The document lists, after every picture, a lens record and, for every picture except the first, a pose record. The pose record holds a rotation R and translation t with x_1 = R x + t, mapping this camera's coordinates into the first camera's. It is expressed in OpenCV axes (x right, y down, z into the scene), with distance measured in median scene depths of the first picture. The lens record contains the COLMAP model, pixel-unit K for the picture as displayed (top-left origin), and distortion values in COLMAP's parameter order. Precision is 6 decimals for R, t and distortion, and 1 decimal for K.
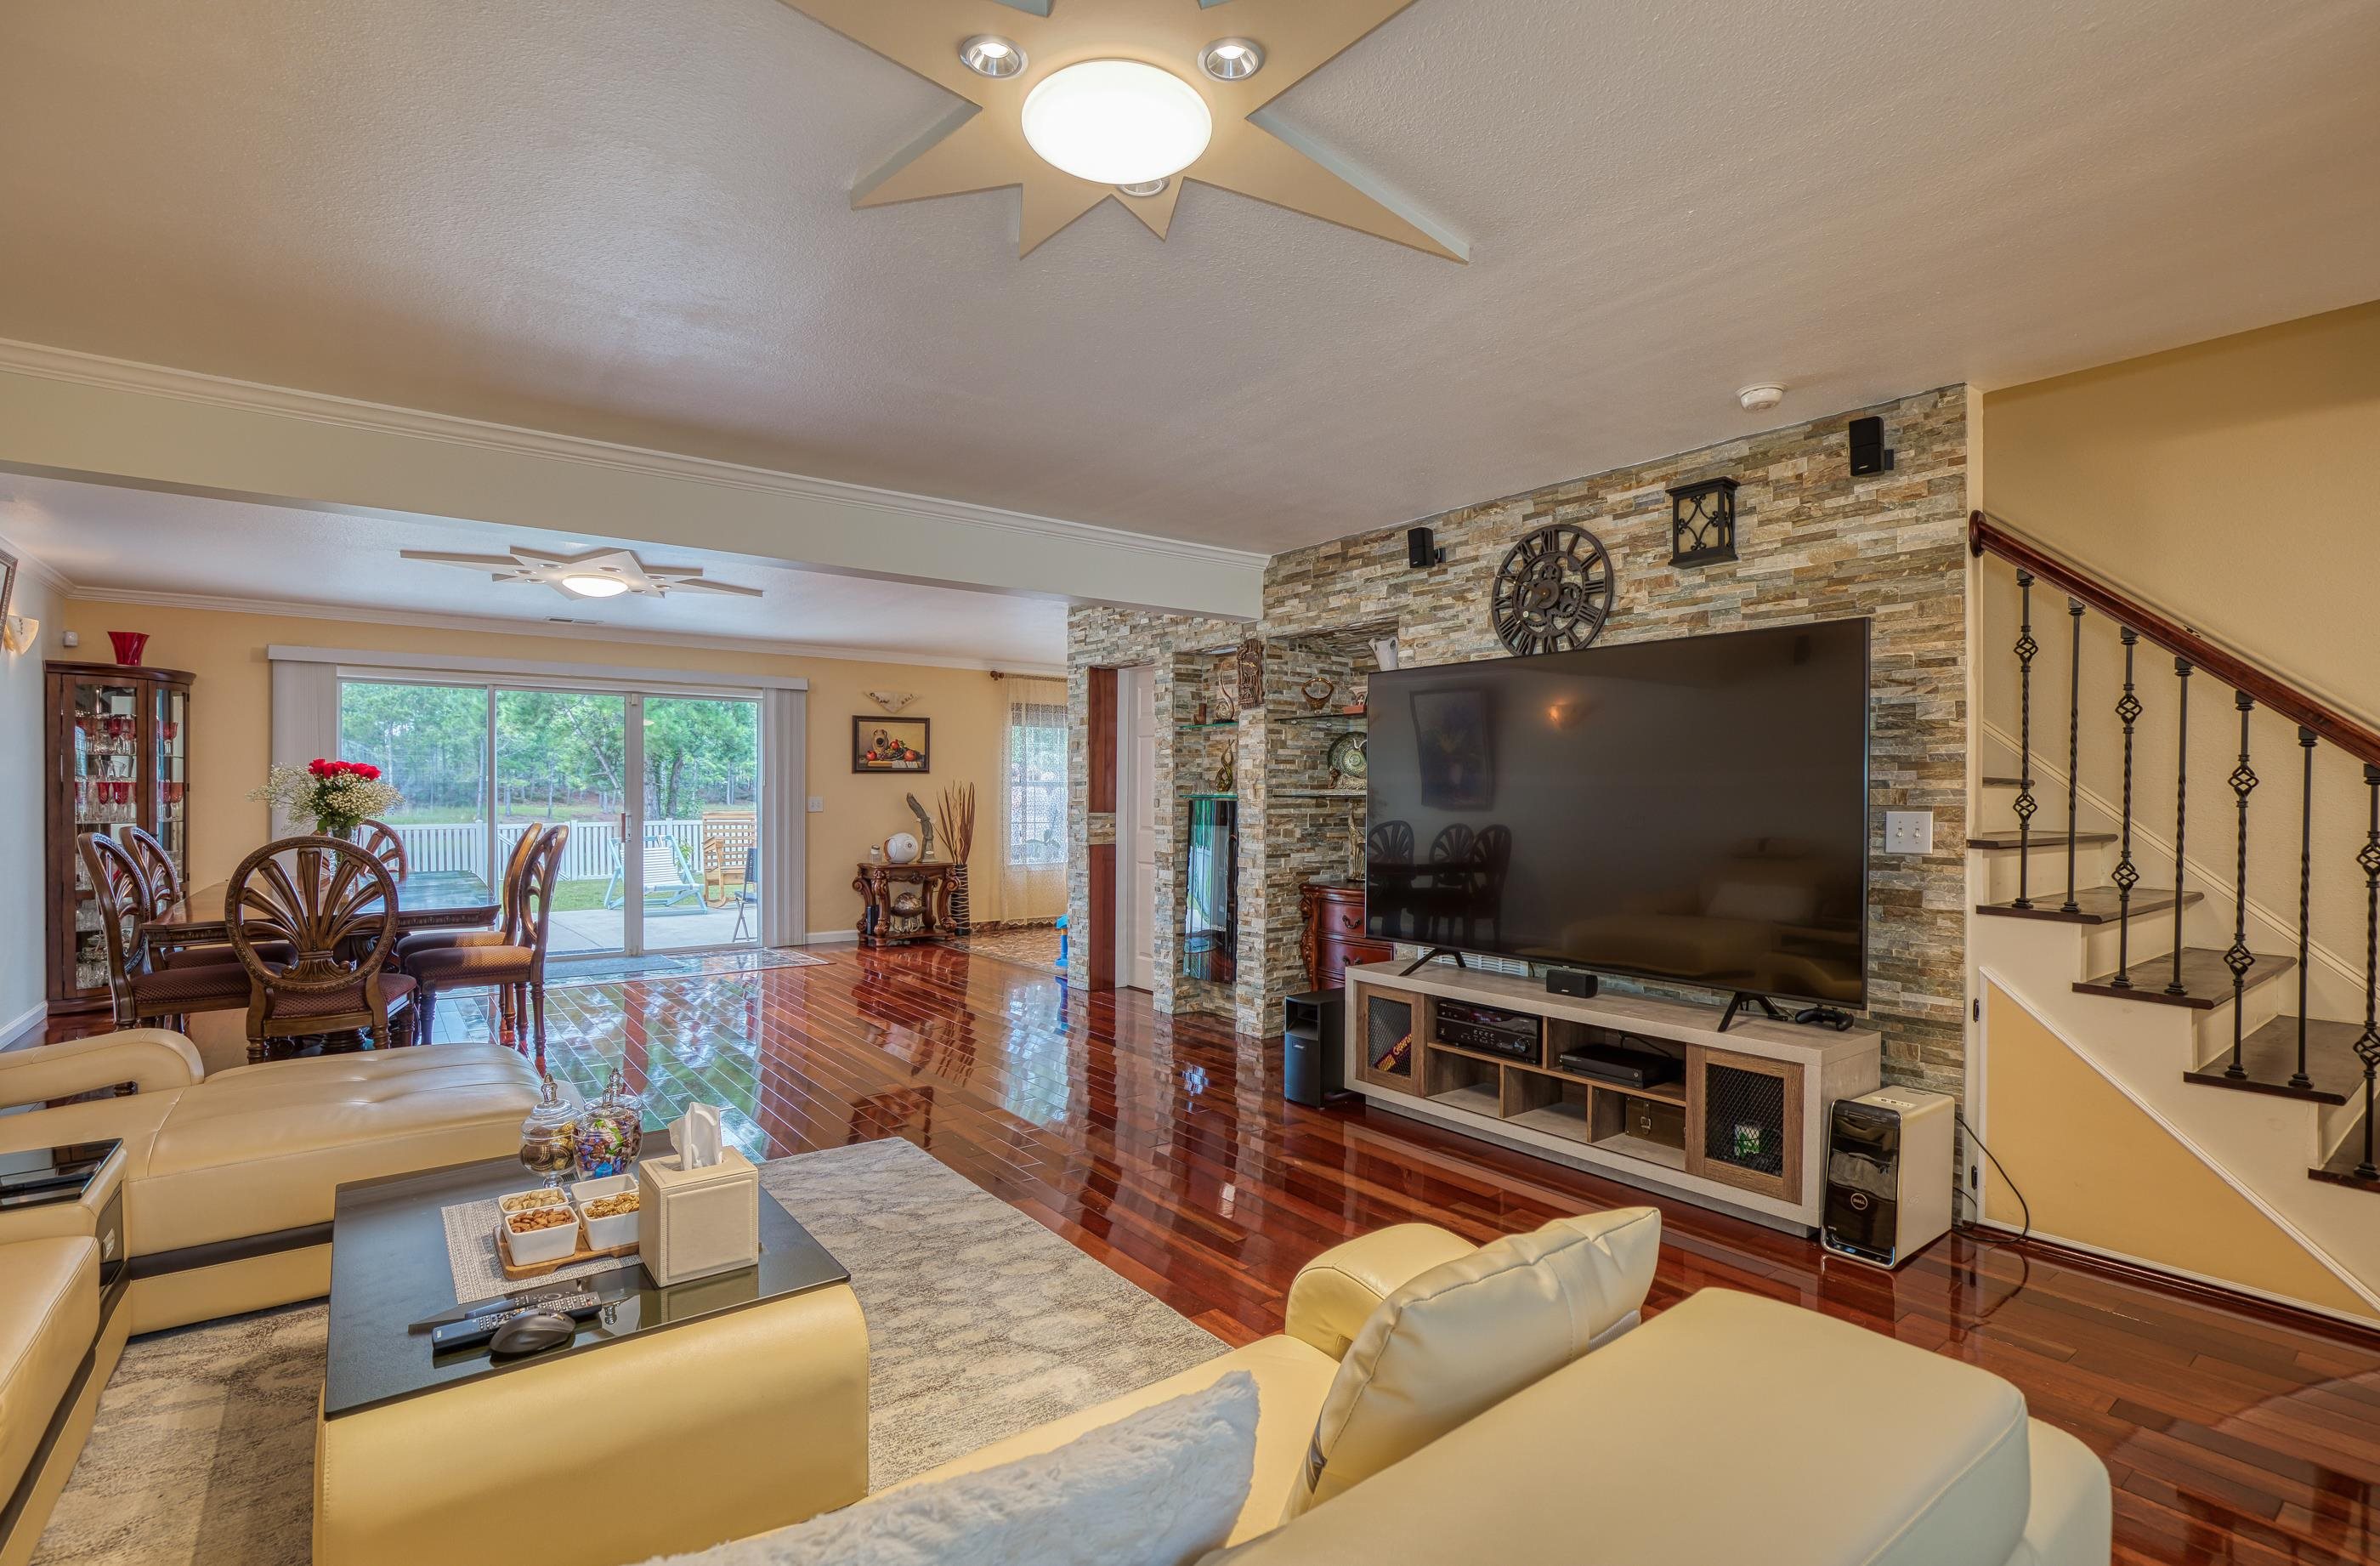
lens RADIAL K [[1104.4, 0, 1197.3], [0, 1104.4, 796.9], [0, 0, 1]] dist [-0.019462, 0.000446]
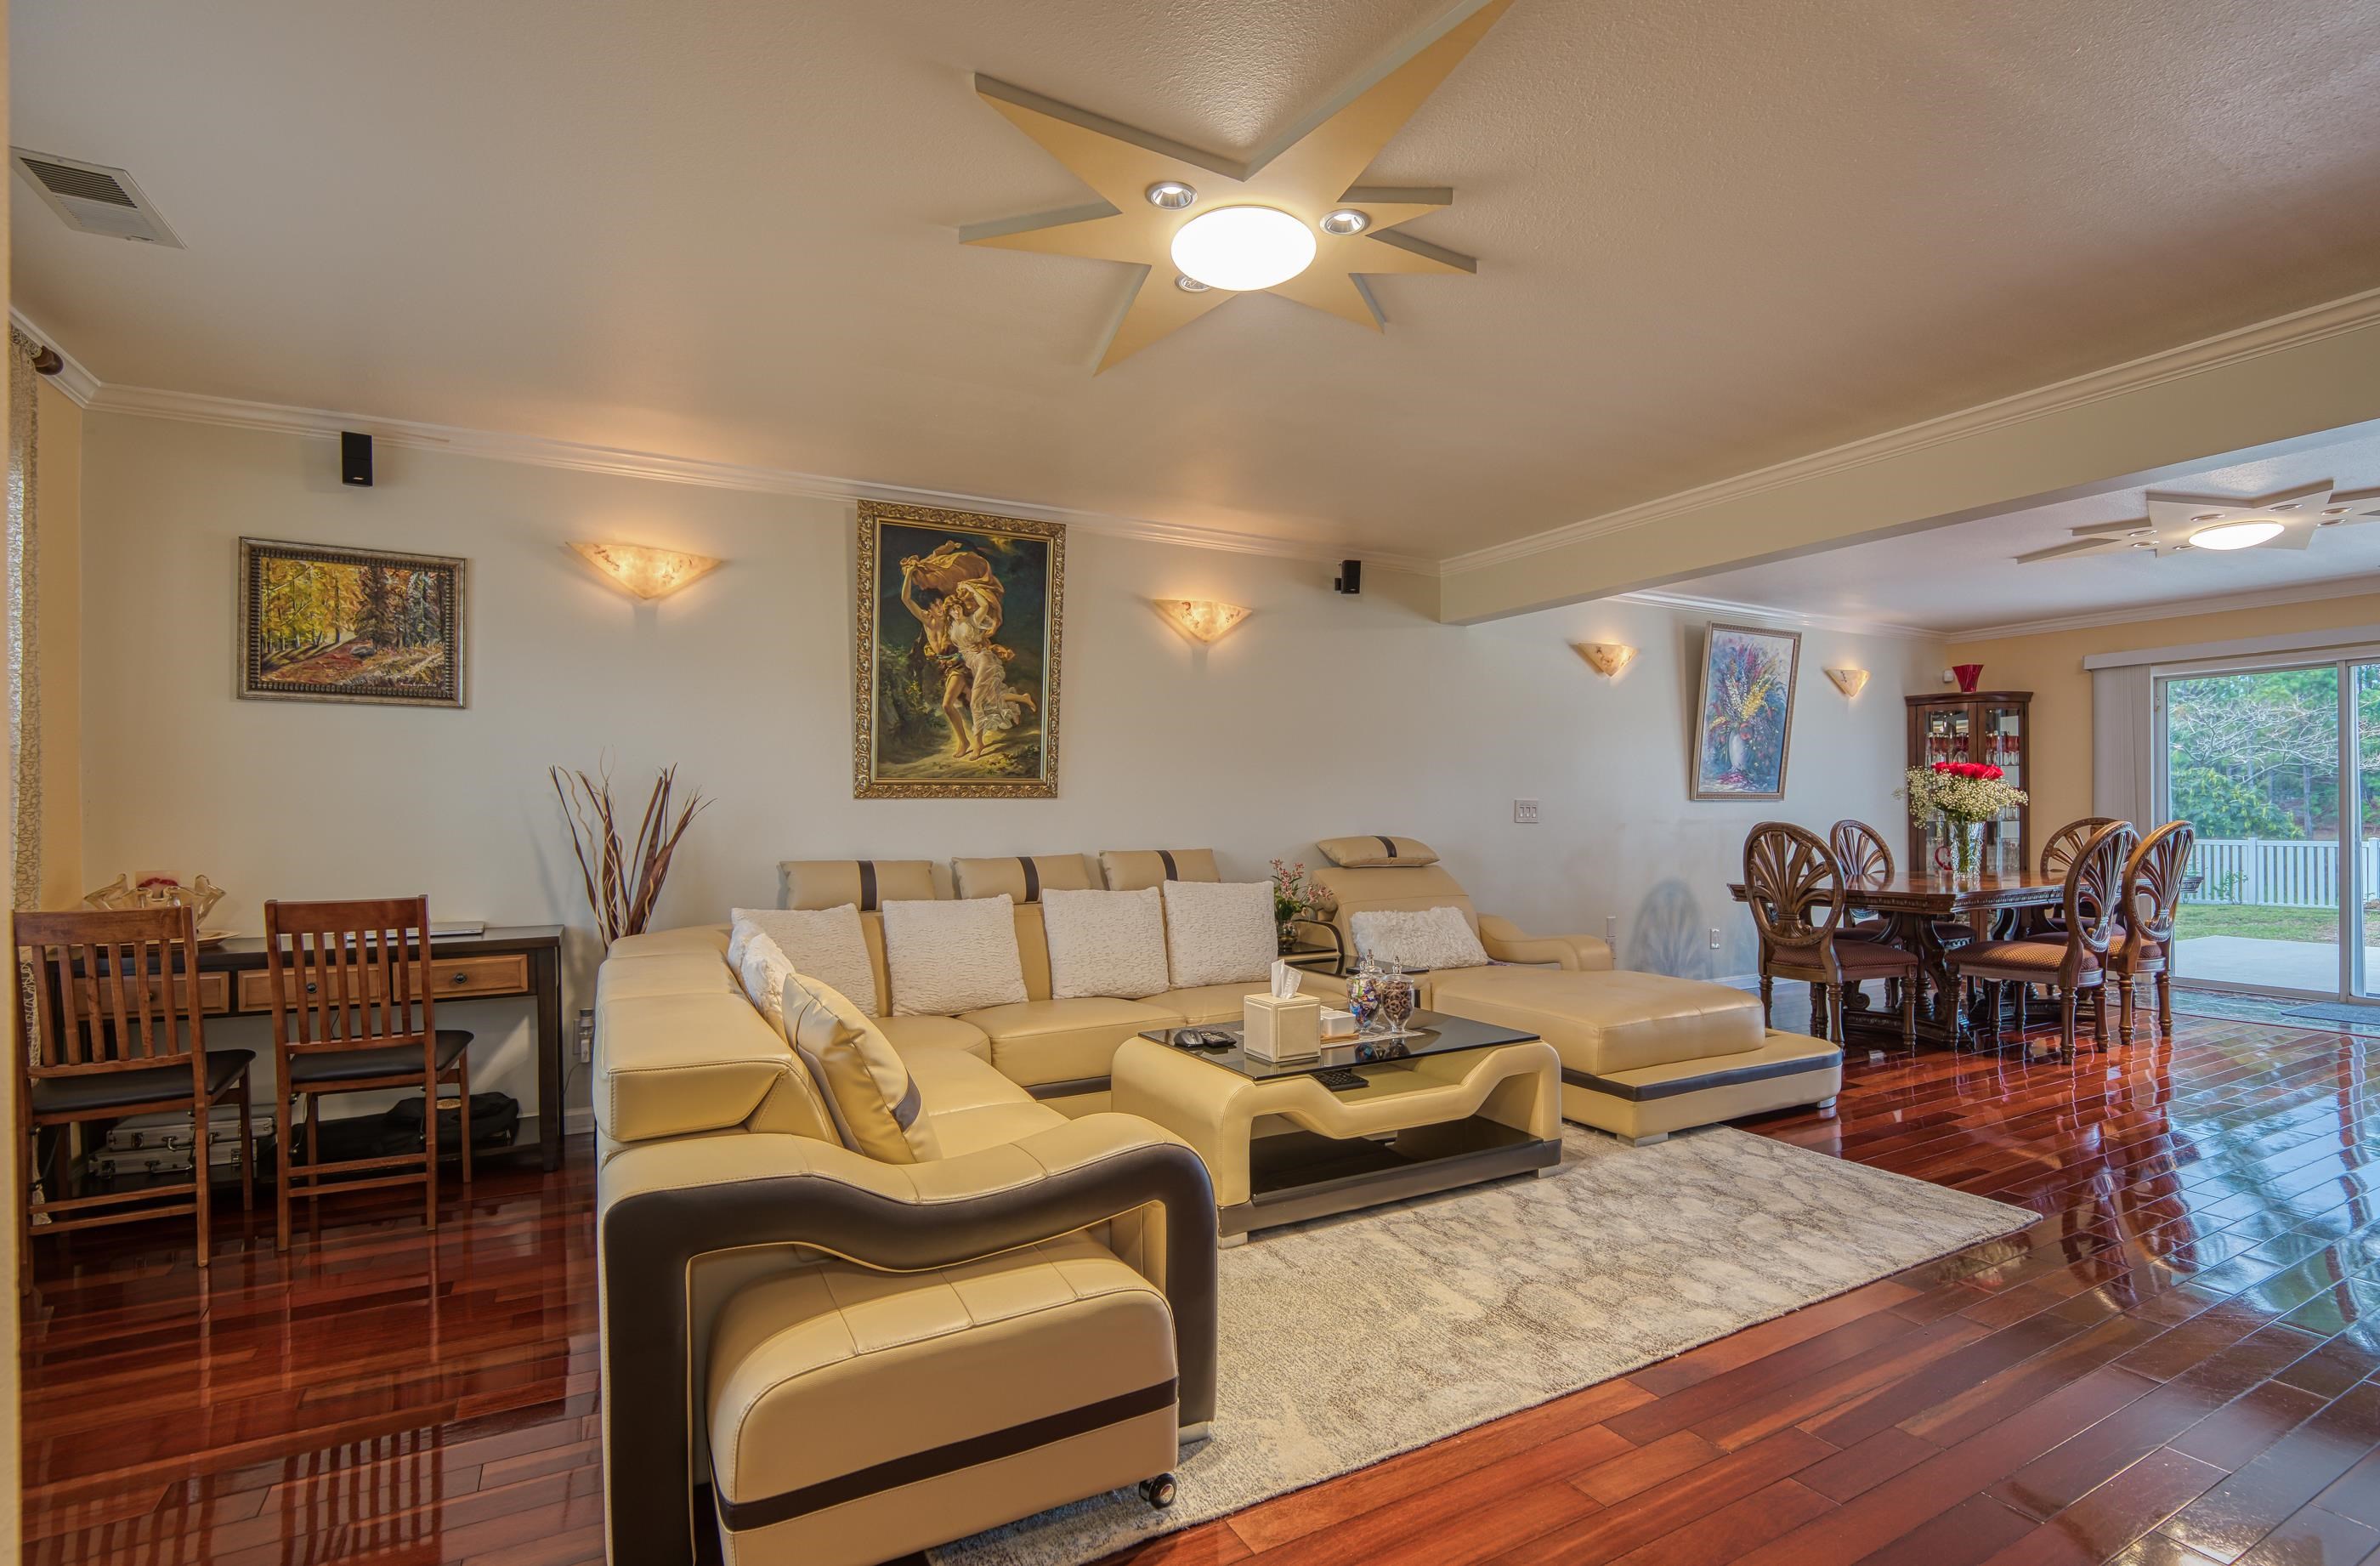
lens RADIAL K [[1105.9, 0, 1203.3], [0, 1105.9, 812.9], [0, 0, 1]] dist [-0.022319, 0.000470]
pose [[-0.149253, -0.004430, -0.988789, 0.400581], [0.000866, 0.999989, -0.004611, 0.021578], [0.988799, -0.001545, -0.149247, 0.373825]]
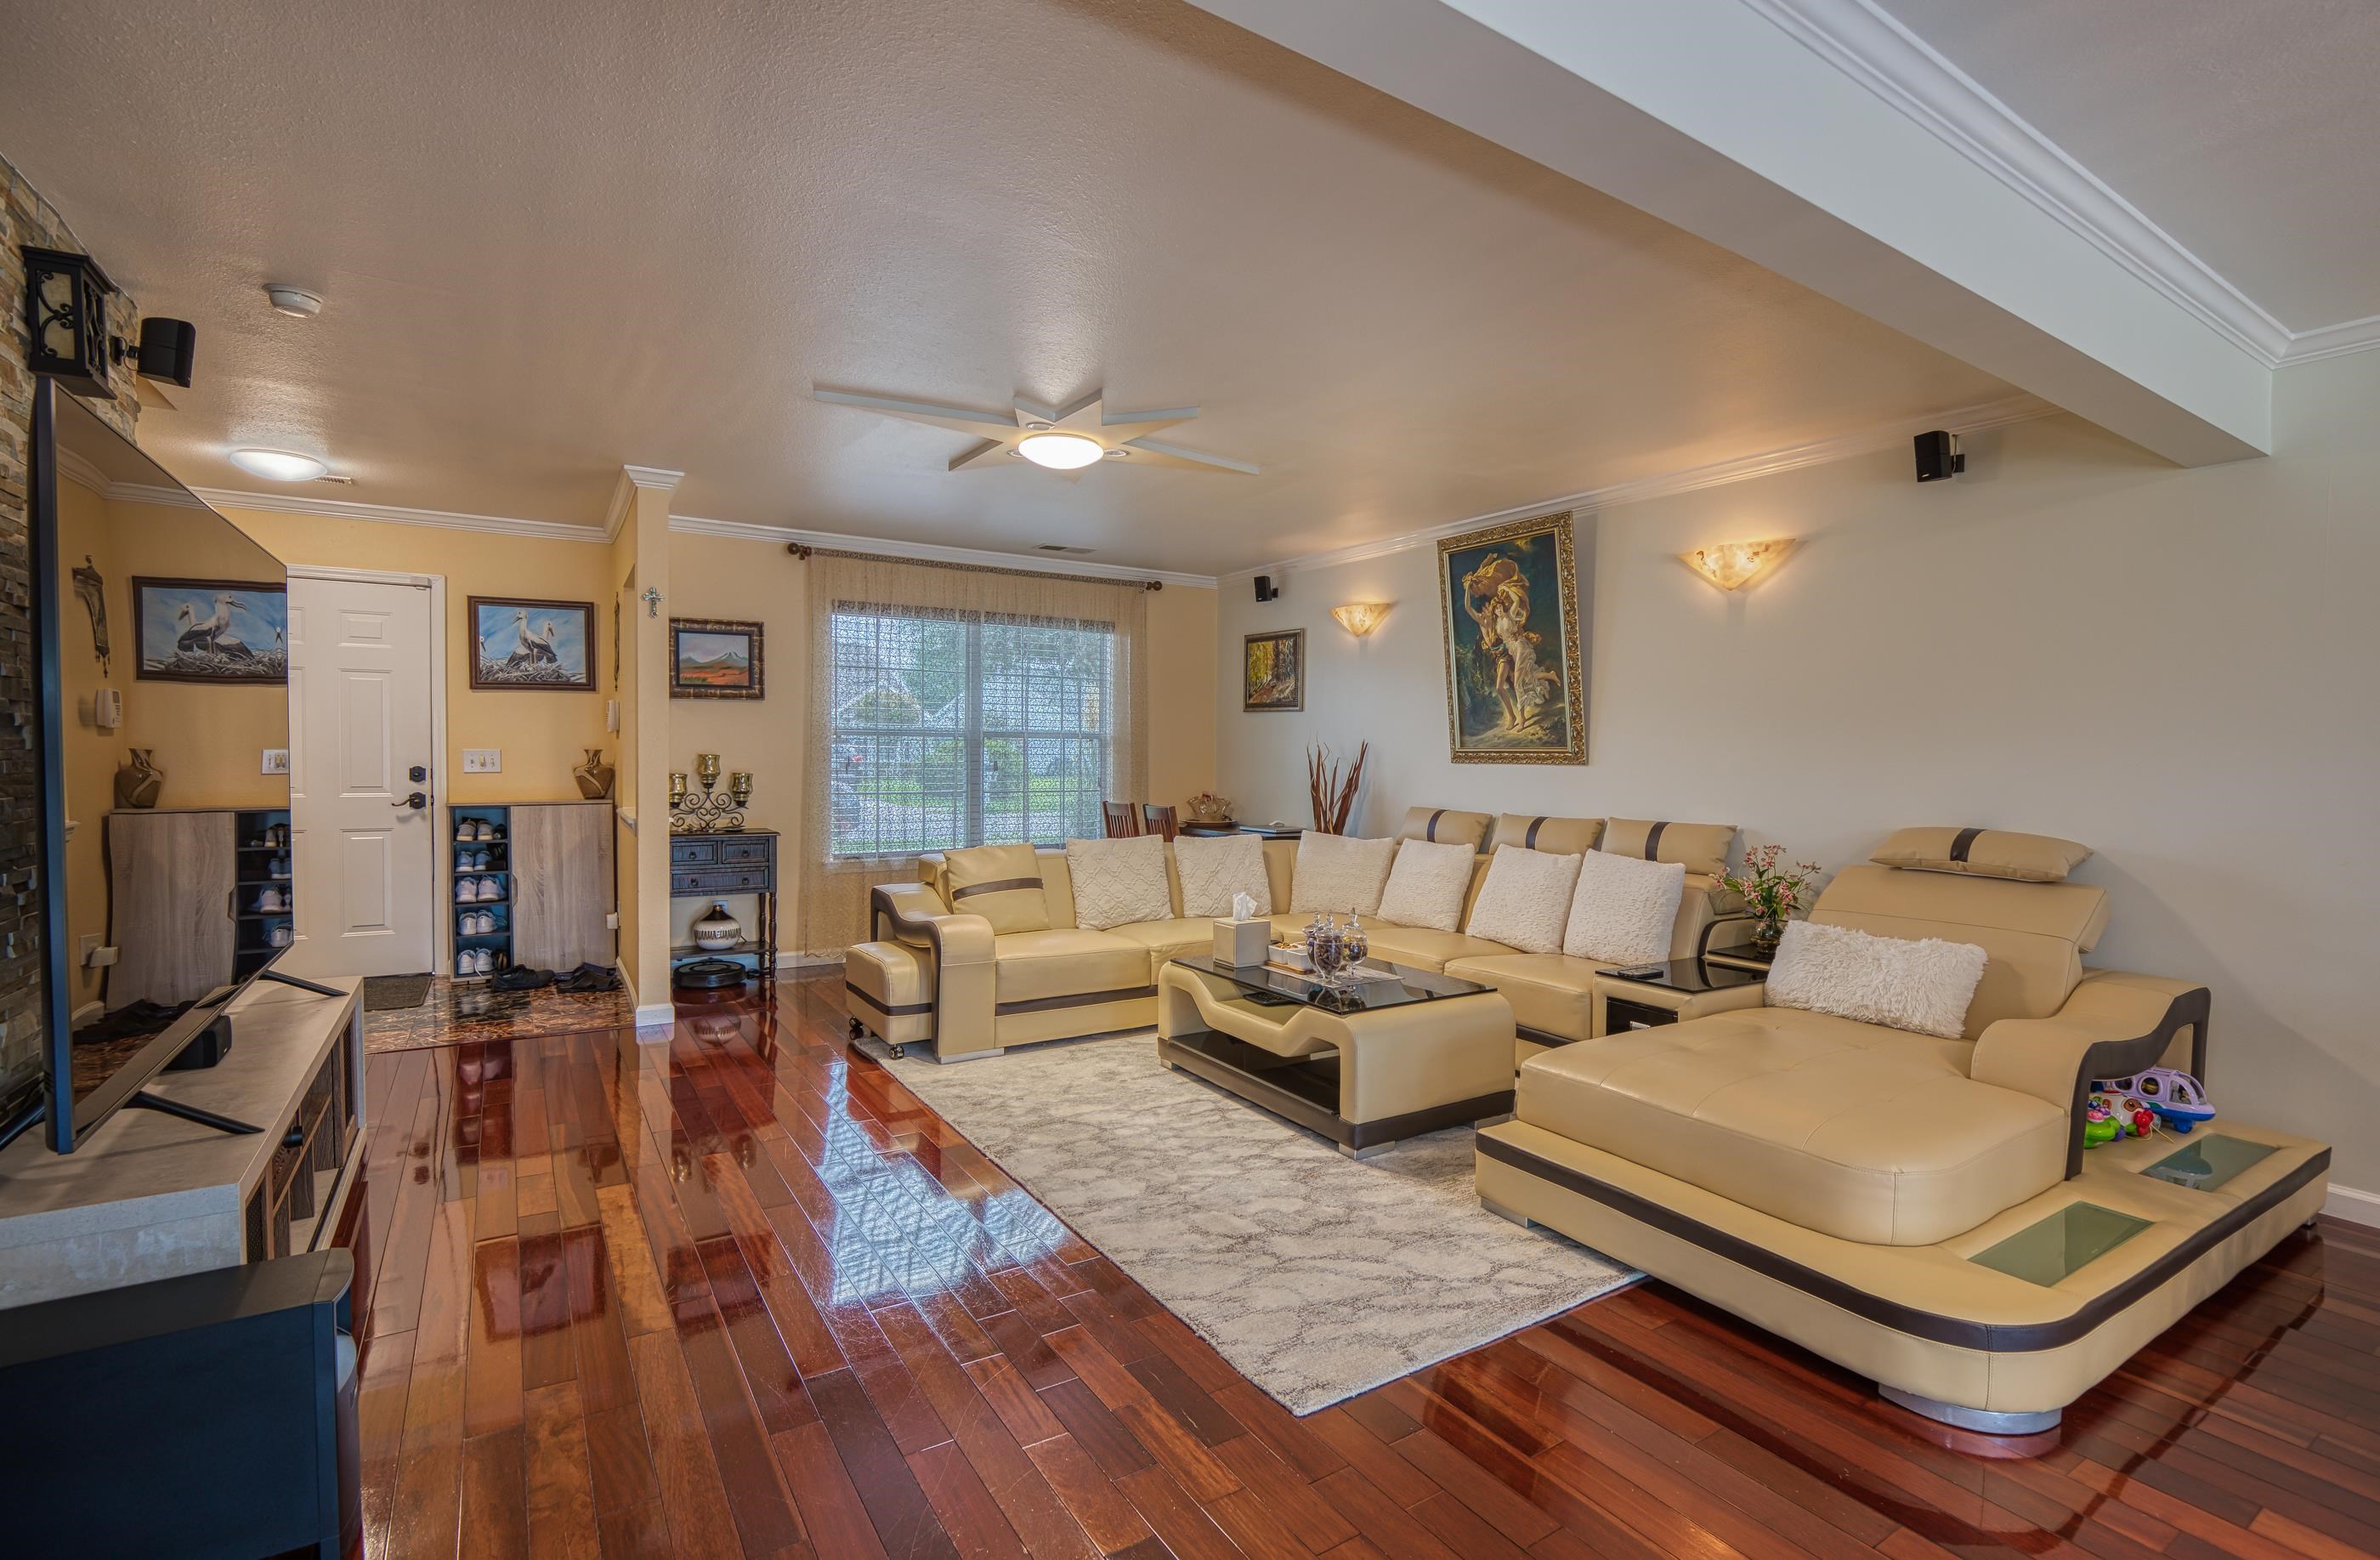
lens RADIAL K [[1095.7, 0, 1213.8], [0, 1095.7, 791.6], [0, 0, 1]] dist [-0.026066, 0.000577]
pose [[-0.997083, -0.019289, 0.073844, -0.183621], [-0.016355, 0.999061, 0.040125, -0.003148], [-0.074549, 0.038800, -0.996462, 1.052177]]
